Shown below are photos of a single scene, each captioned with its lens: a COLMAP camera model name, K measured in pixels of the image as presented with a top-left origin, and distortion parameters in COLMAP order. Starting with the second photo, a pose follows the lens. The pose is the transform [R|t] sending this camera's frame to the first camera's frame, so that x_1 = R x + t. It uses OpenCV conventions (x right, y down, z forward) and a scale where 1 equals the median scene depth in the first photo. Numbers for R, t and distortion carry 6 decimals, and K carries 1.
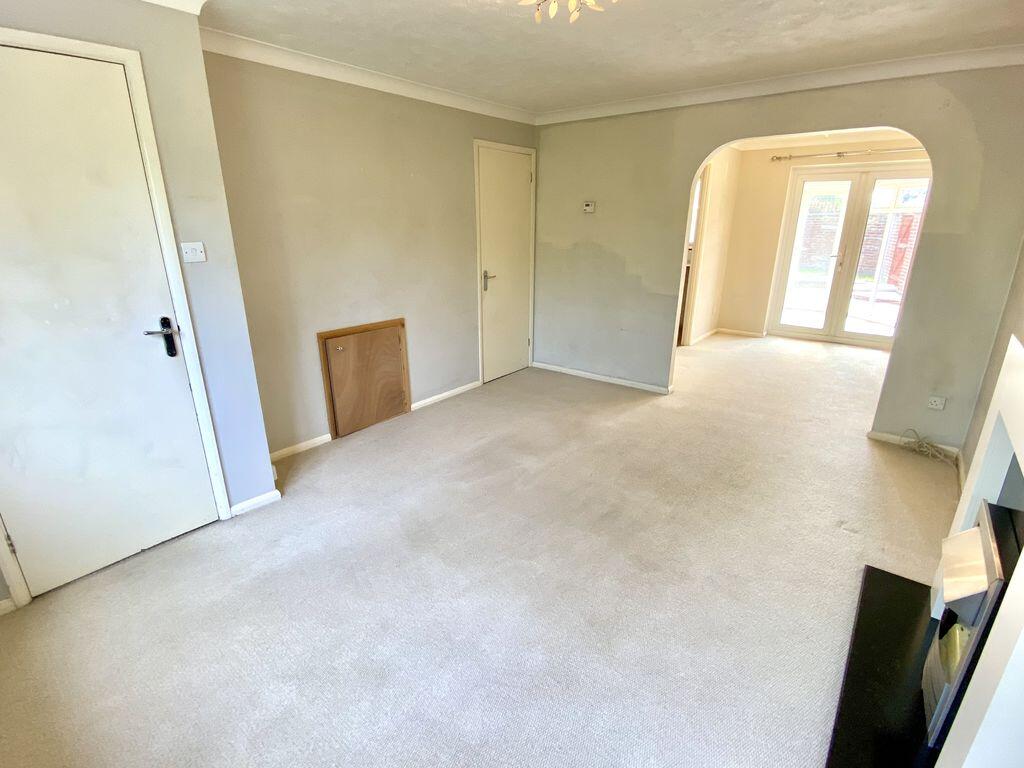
lens RADIAL K [[482.4, 0, 520.1], [0, 482.4, 385.1], [0, 0, 1]] dist [0.000926, -0.003025]
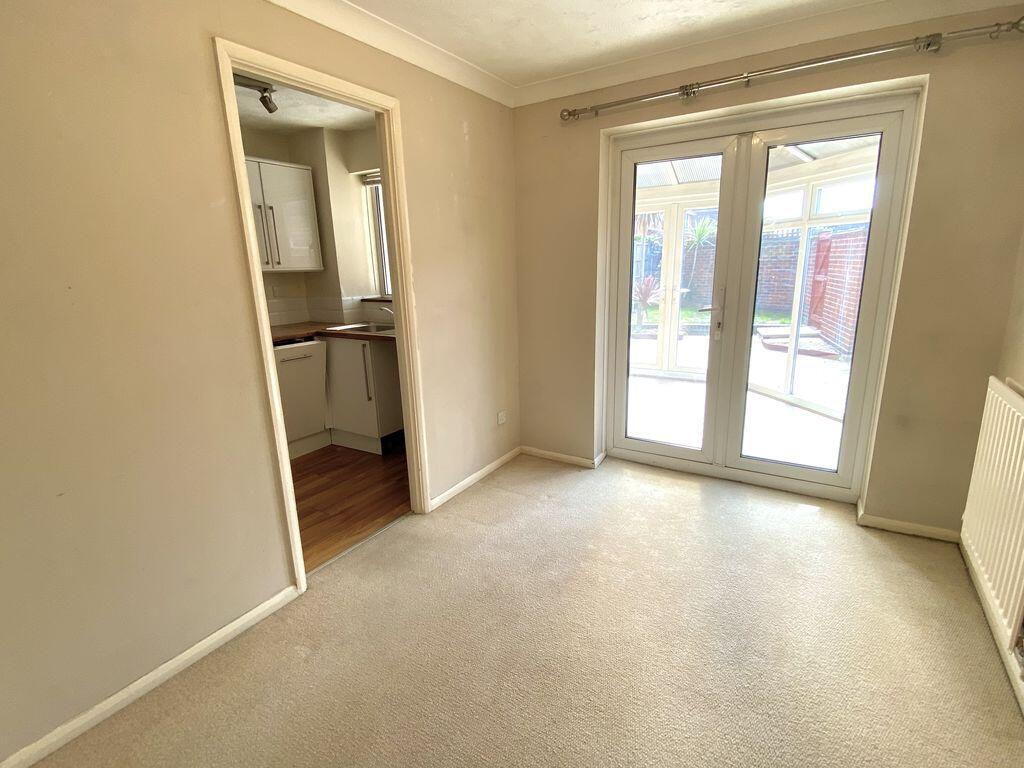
lens RADIAL K [[482.4, 0, 511.7], [0, 482.4, 388.7], [0, 0, 1]] dist [0.000926, -0.003025]
pose [[0.994062, -0.056834, 0.092789, 0.660208], [0.063693, 0.995317, -0.072710, -0.266047], [-0.088222, 0.078188, 0.993027, 0.876925]]
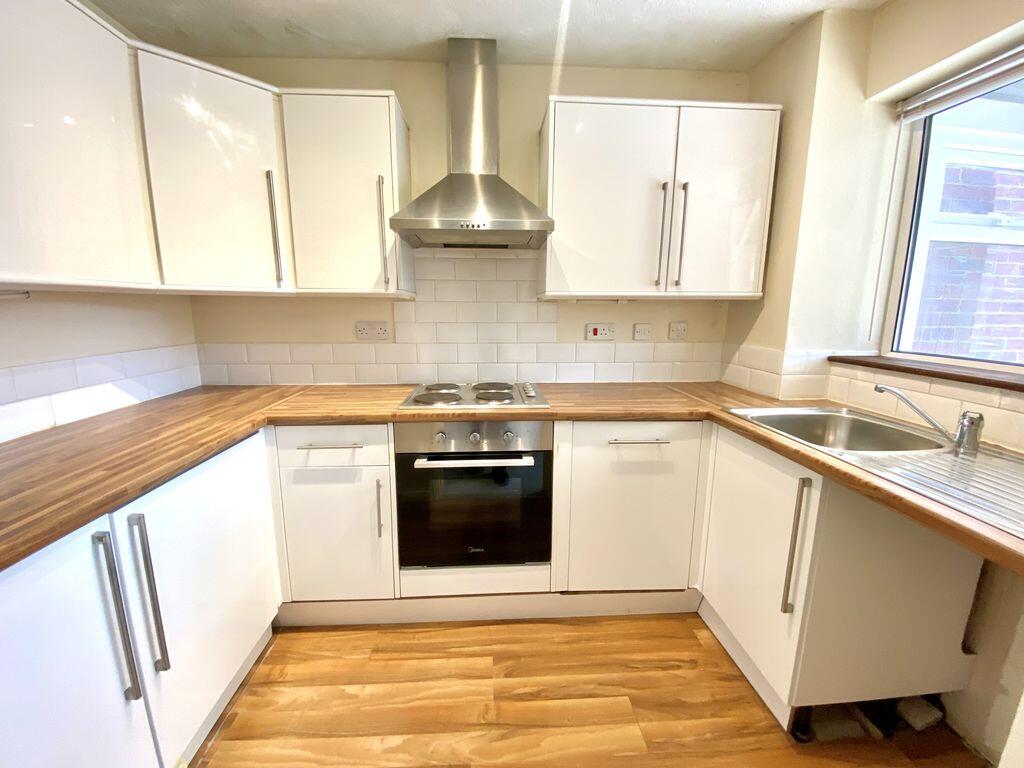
lens RADIAL K [[413.9, 0, 515.5], [0, 413.9, 392.7], [0, 0, 1]] dist [-0.000418, -0.000230]
pose [[0.666864, 0.137331, -0.732415, 0.597529], [-0.236561, 0.971045, -0.033314, -0.356389], [0.706634, 0.195477, 0.680043, 1.174075]]
